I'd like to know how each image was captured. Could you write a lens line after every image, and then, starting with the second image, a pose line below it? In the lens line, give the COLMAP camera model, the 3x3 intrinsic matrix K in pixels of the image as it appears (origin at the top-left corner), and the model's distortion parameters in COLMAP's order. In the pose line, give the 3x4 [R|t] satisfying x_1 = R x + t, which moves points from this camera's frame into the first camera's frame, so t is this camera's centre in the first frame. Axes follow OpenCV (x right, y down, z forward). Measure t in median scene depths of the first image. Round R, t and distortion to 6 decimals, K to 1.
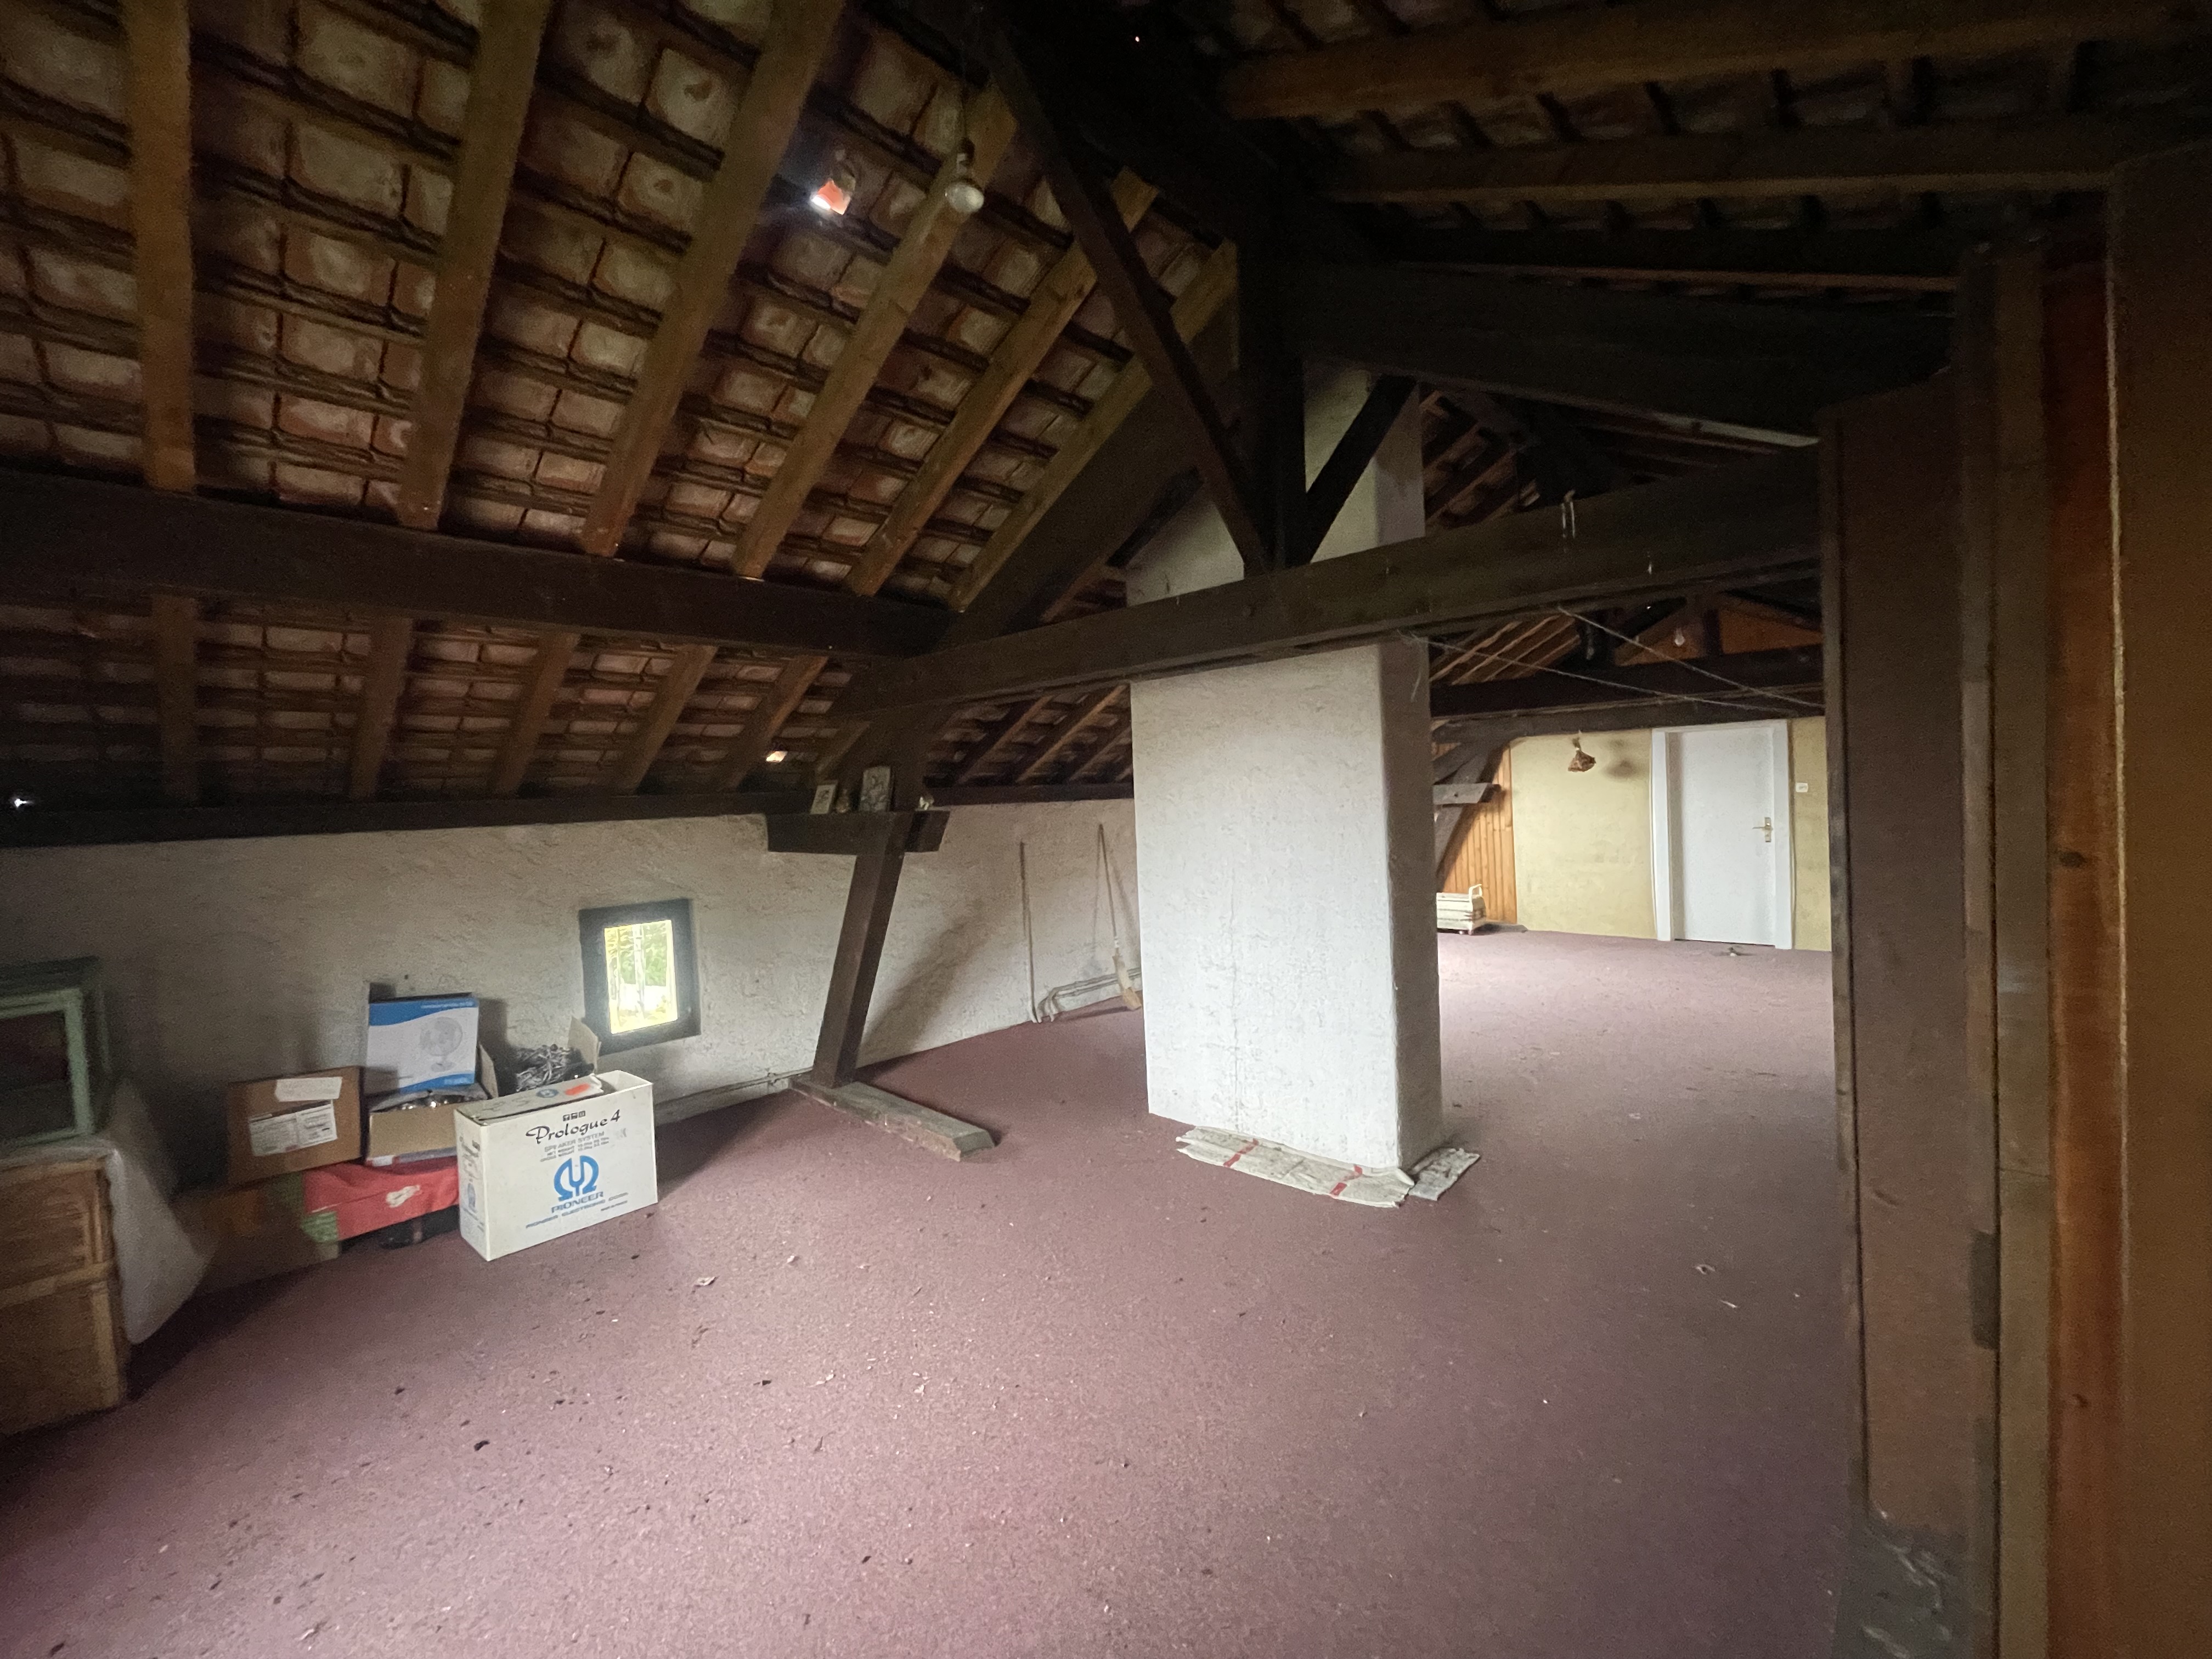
lens RADIAL K [[892.8, 0, 1103.7], [0, 892.8, 821.2], [0, 0, 1]] dist [-0.000769, -0.000062]
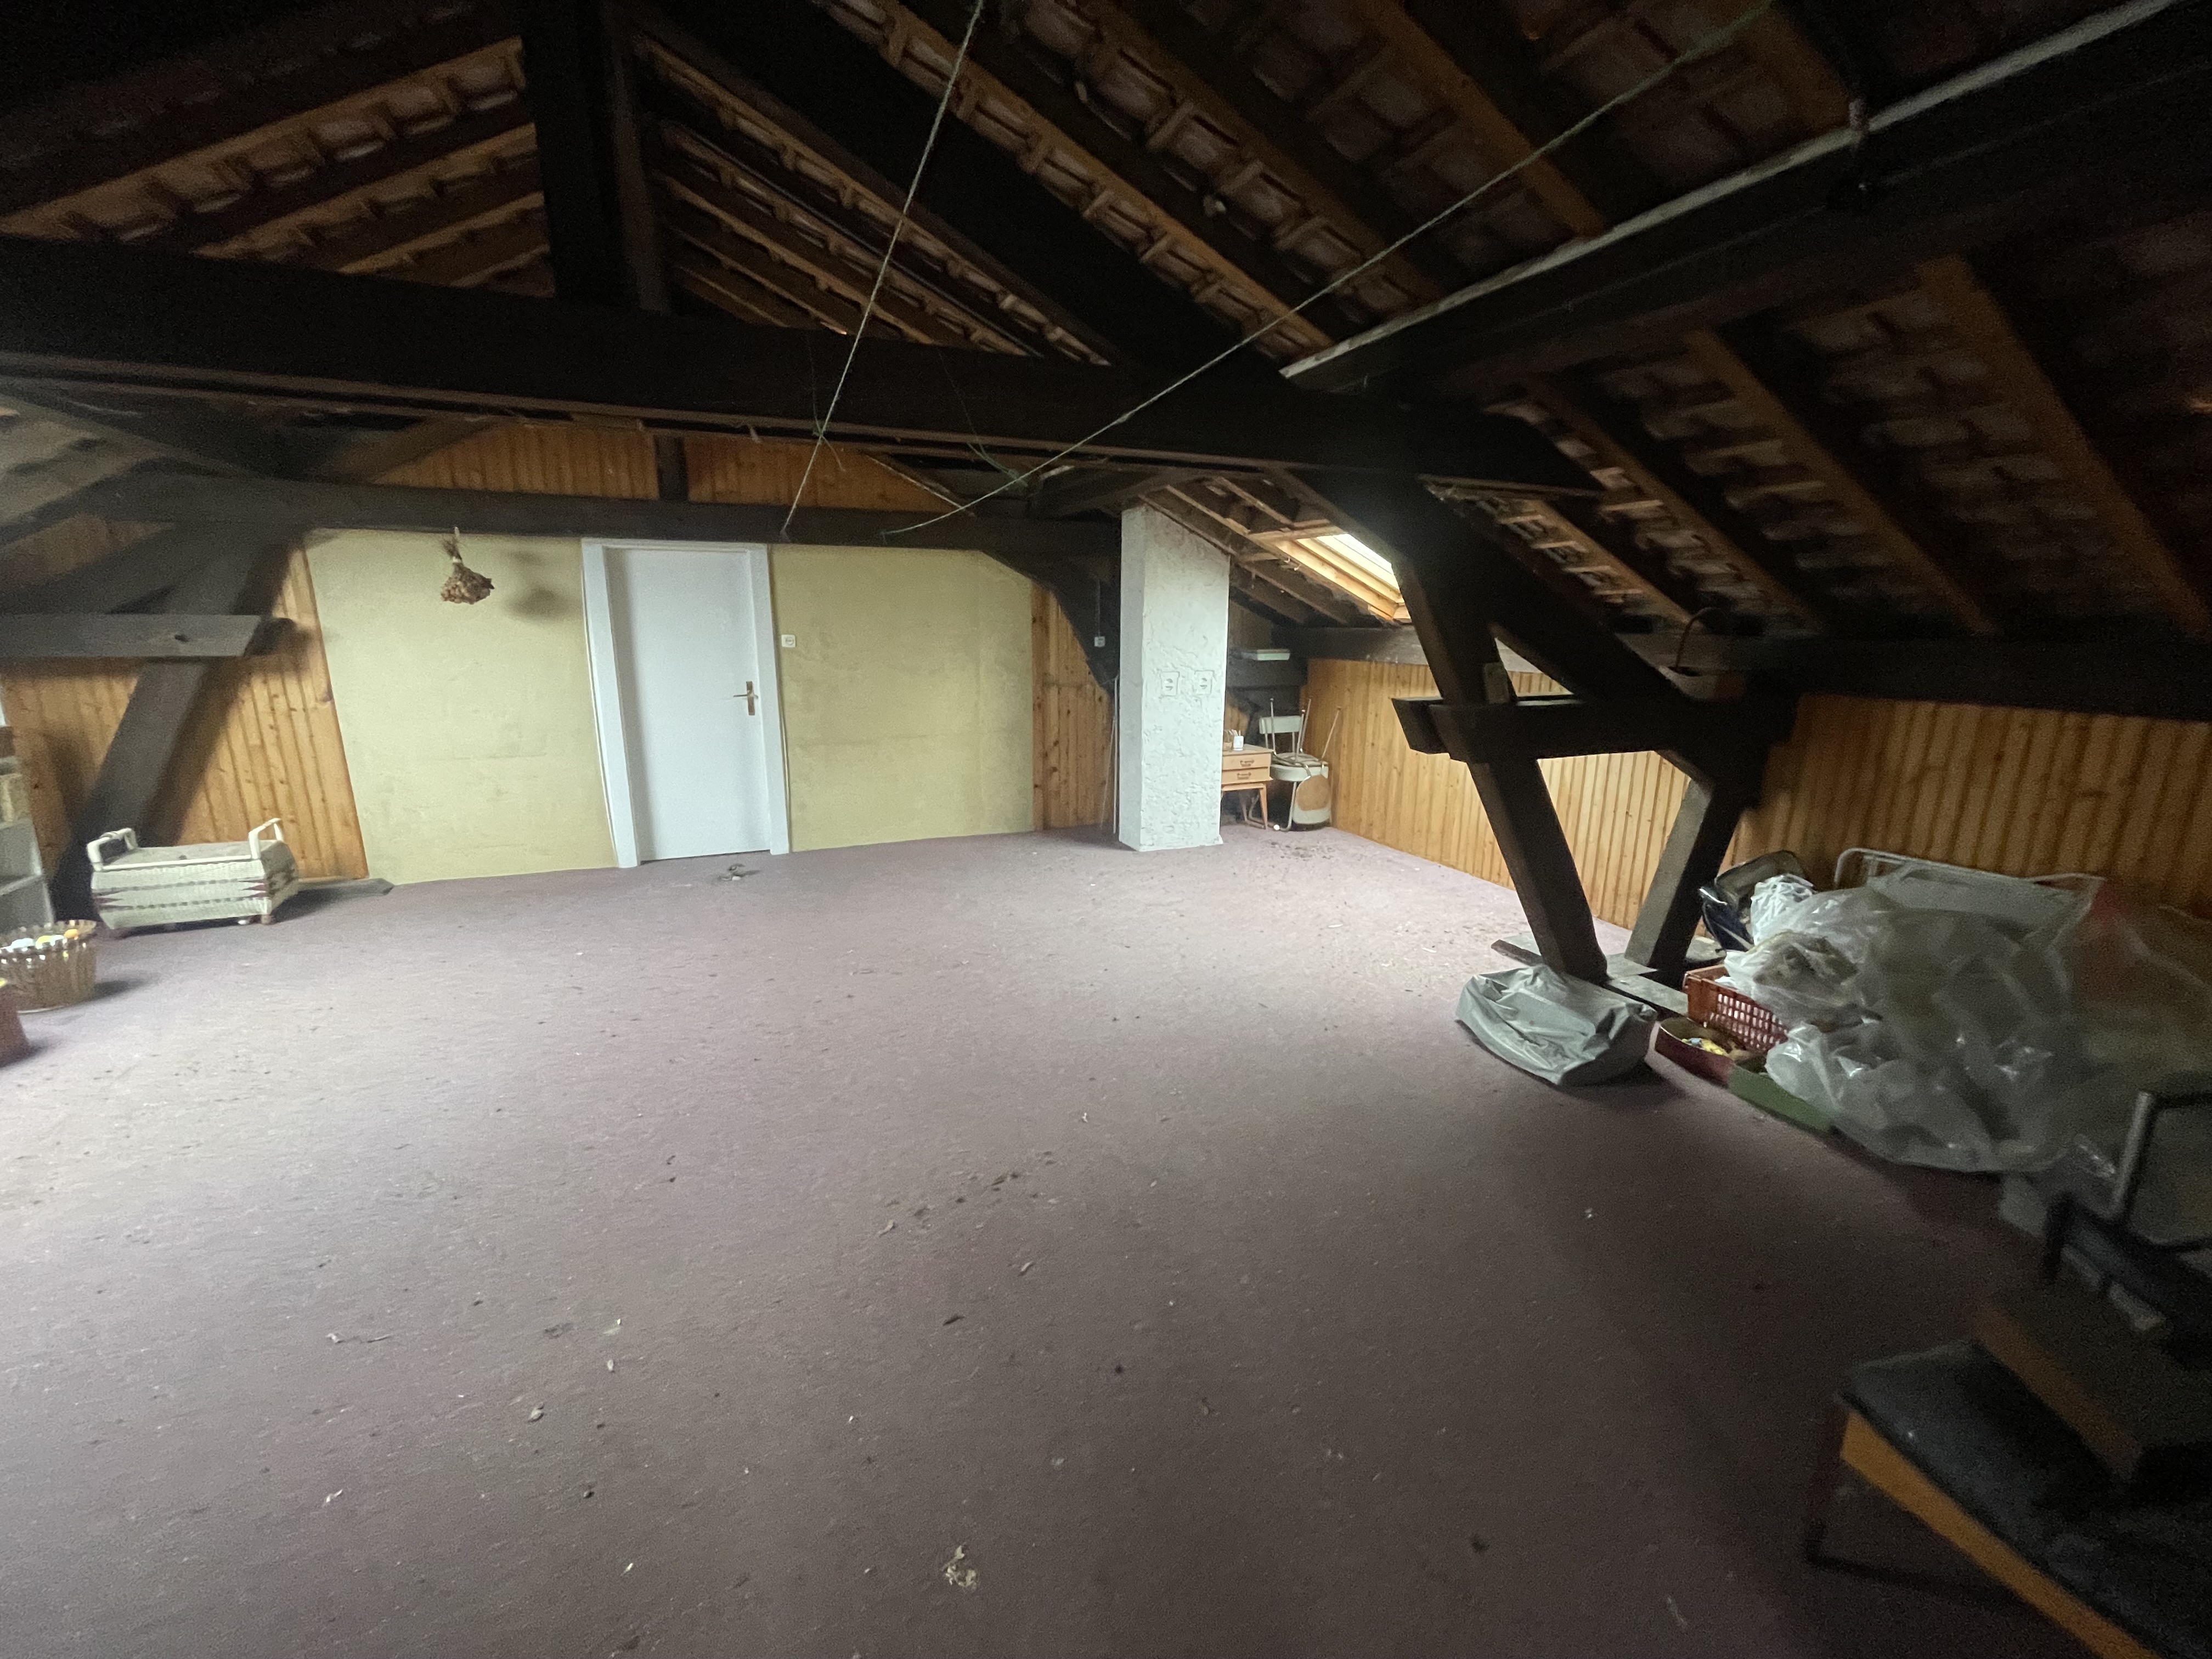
lens RADIAL K [[892.8, 0, 1103.7], [0, 892.8, 821.2], [0, 0, 1]] dist [-0.000769, -0.000062]
pose [[0.408480, -0.162246, 0.898232, 0.167164], [-0.004601, 0.983697, 0.179776, -0.022770], [-0.912756, -0.077567, 0.401074, 0.386602]]
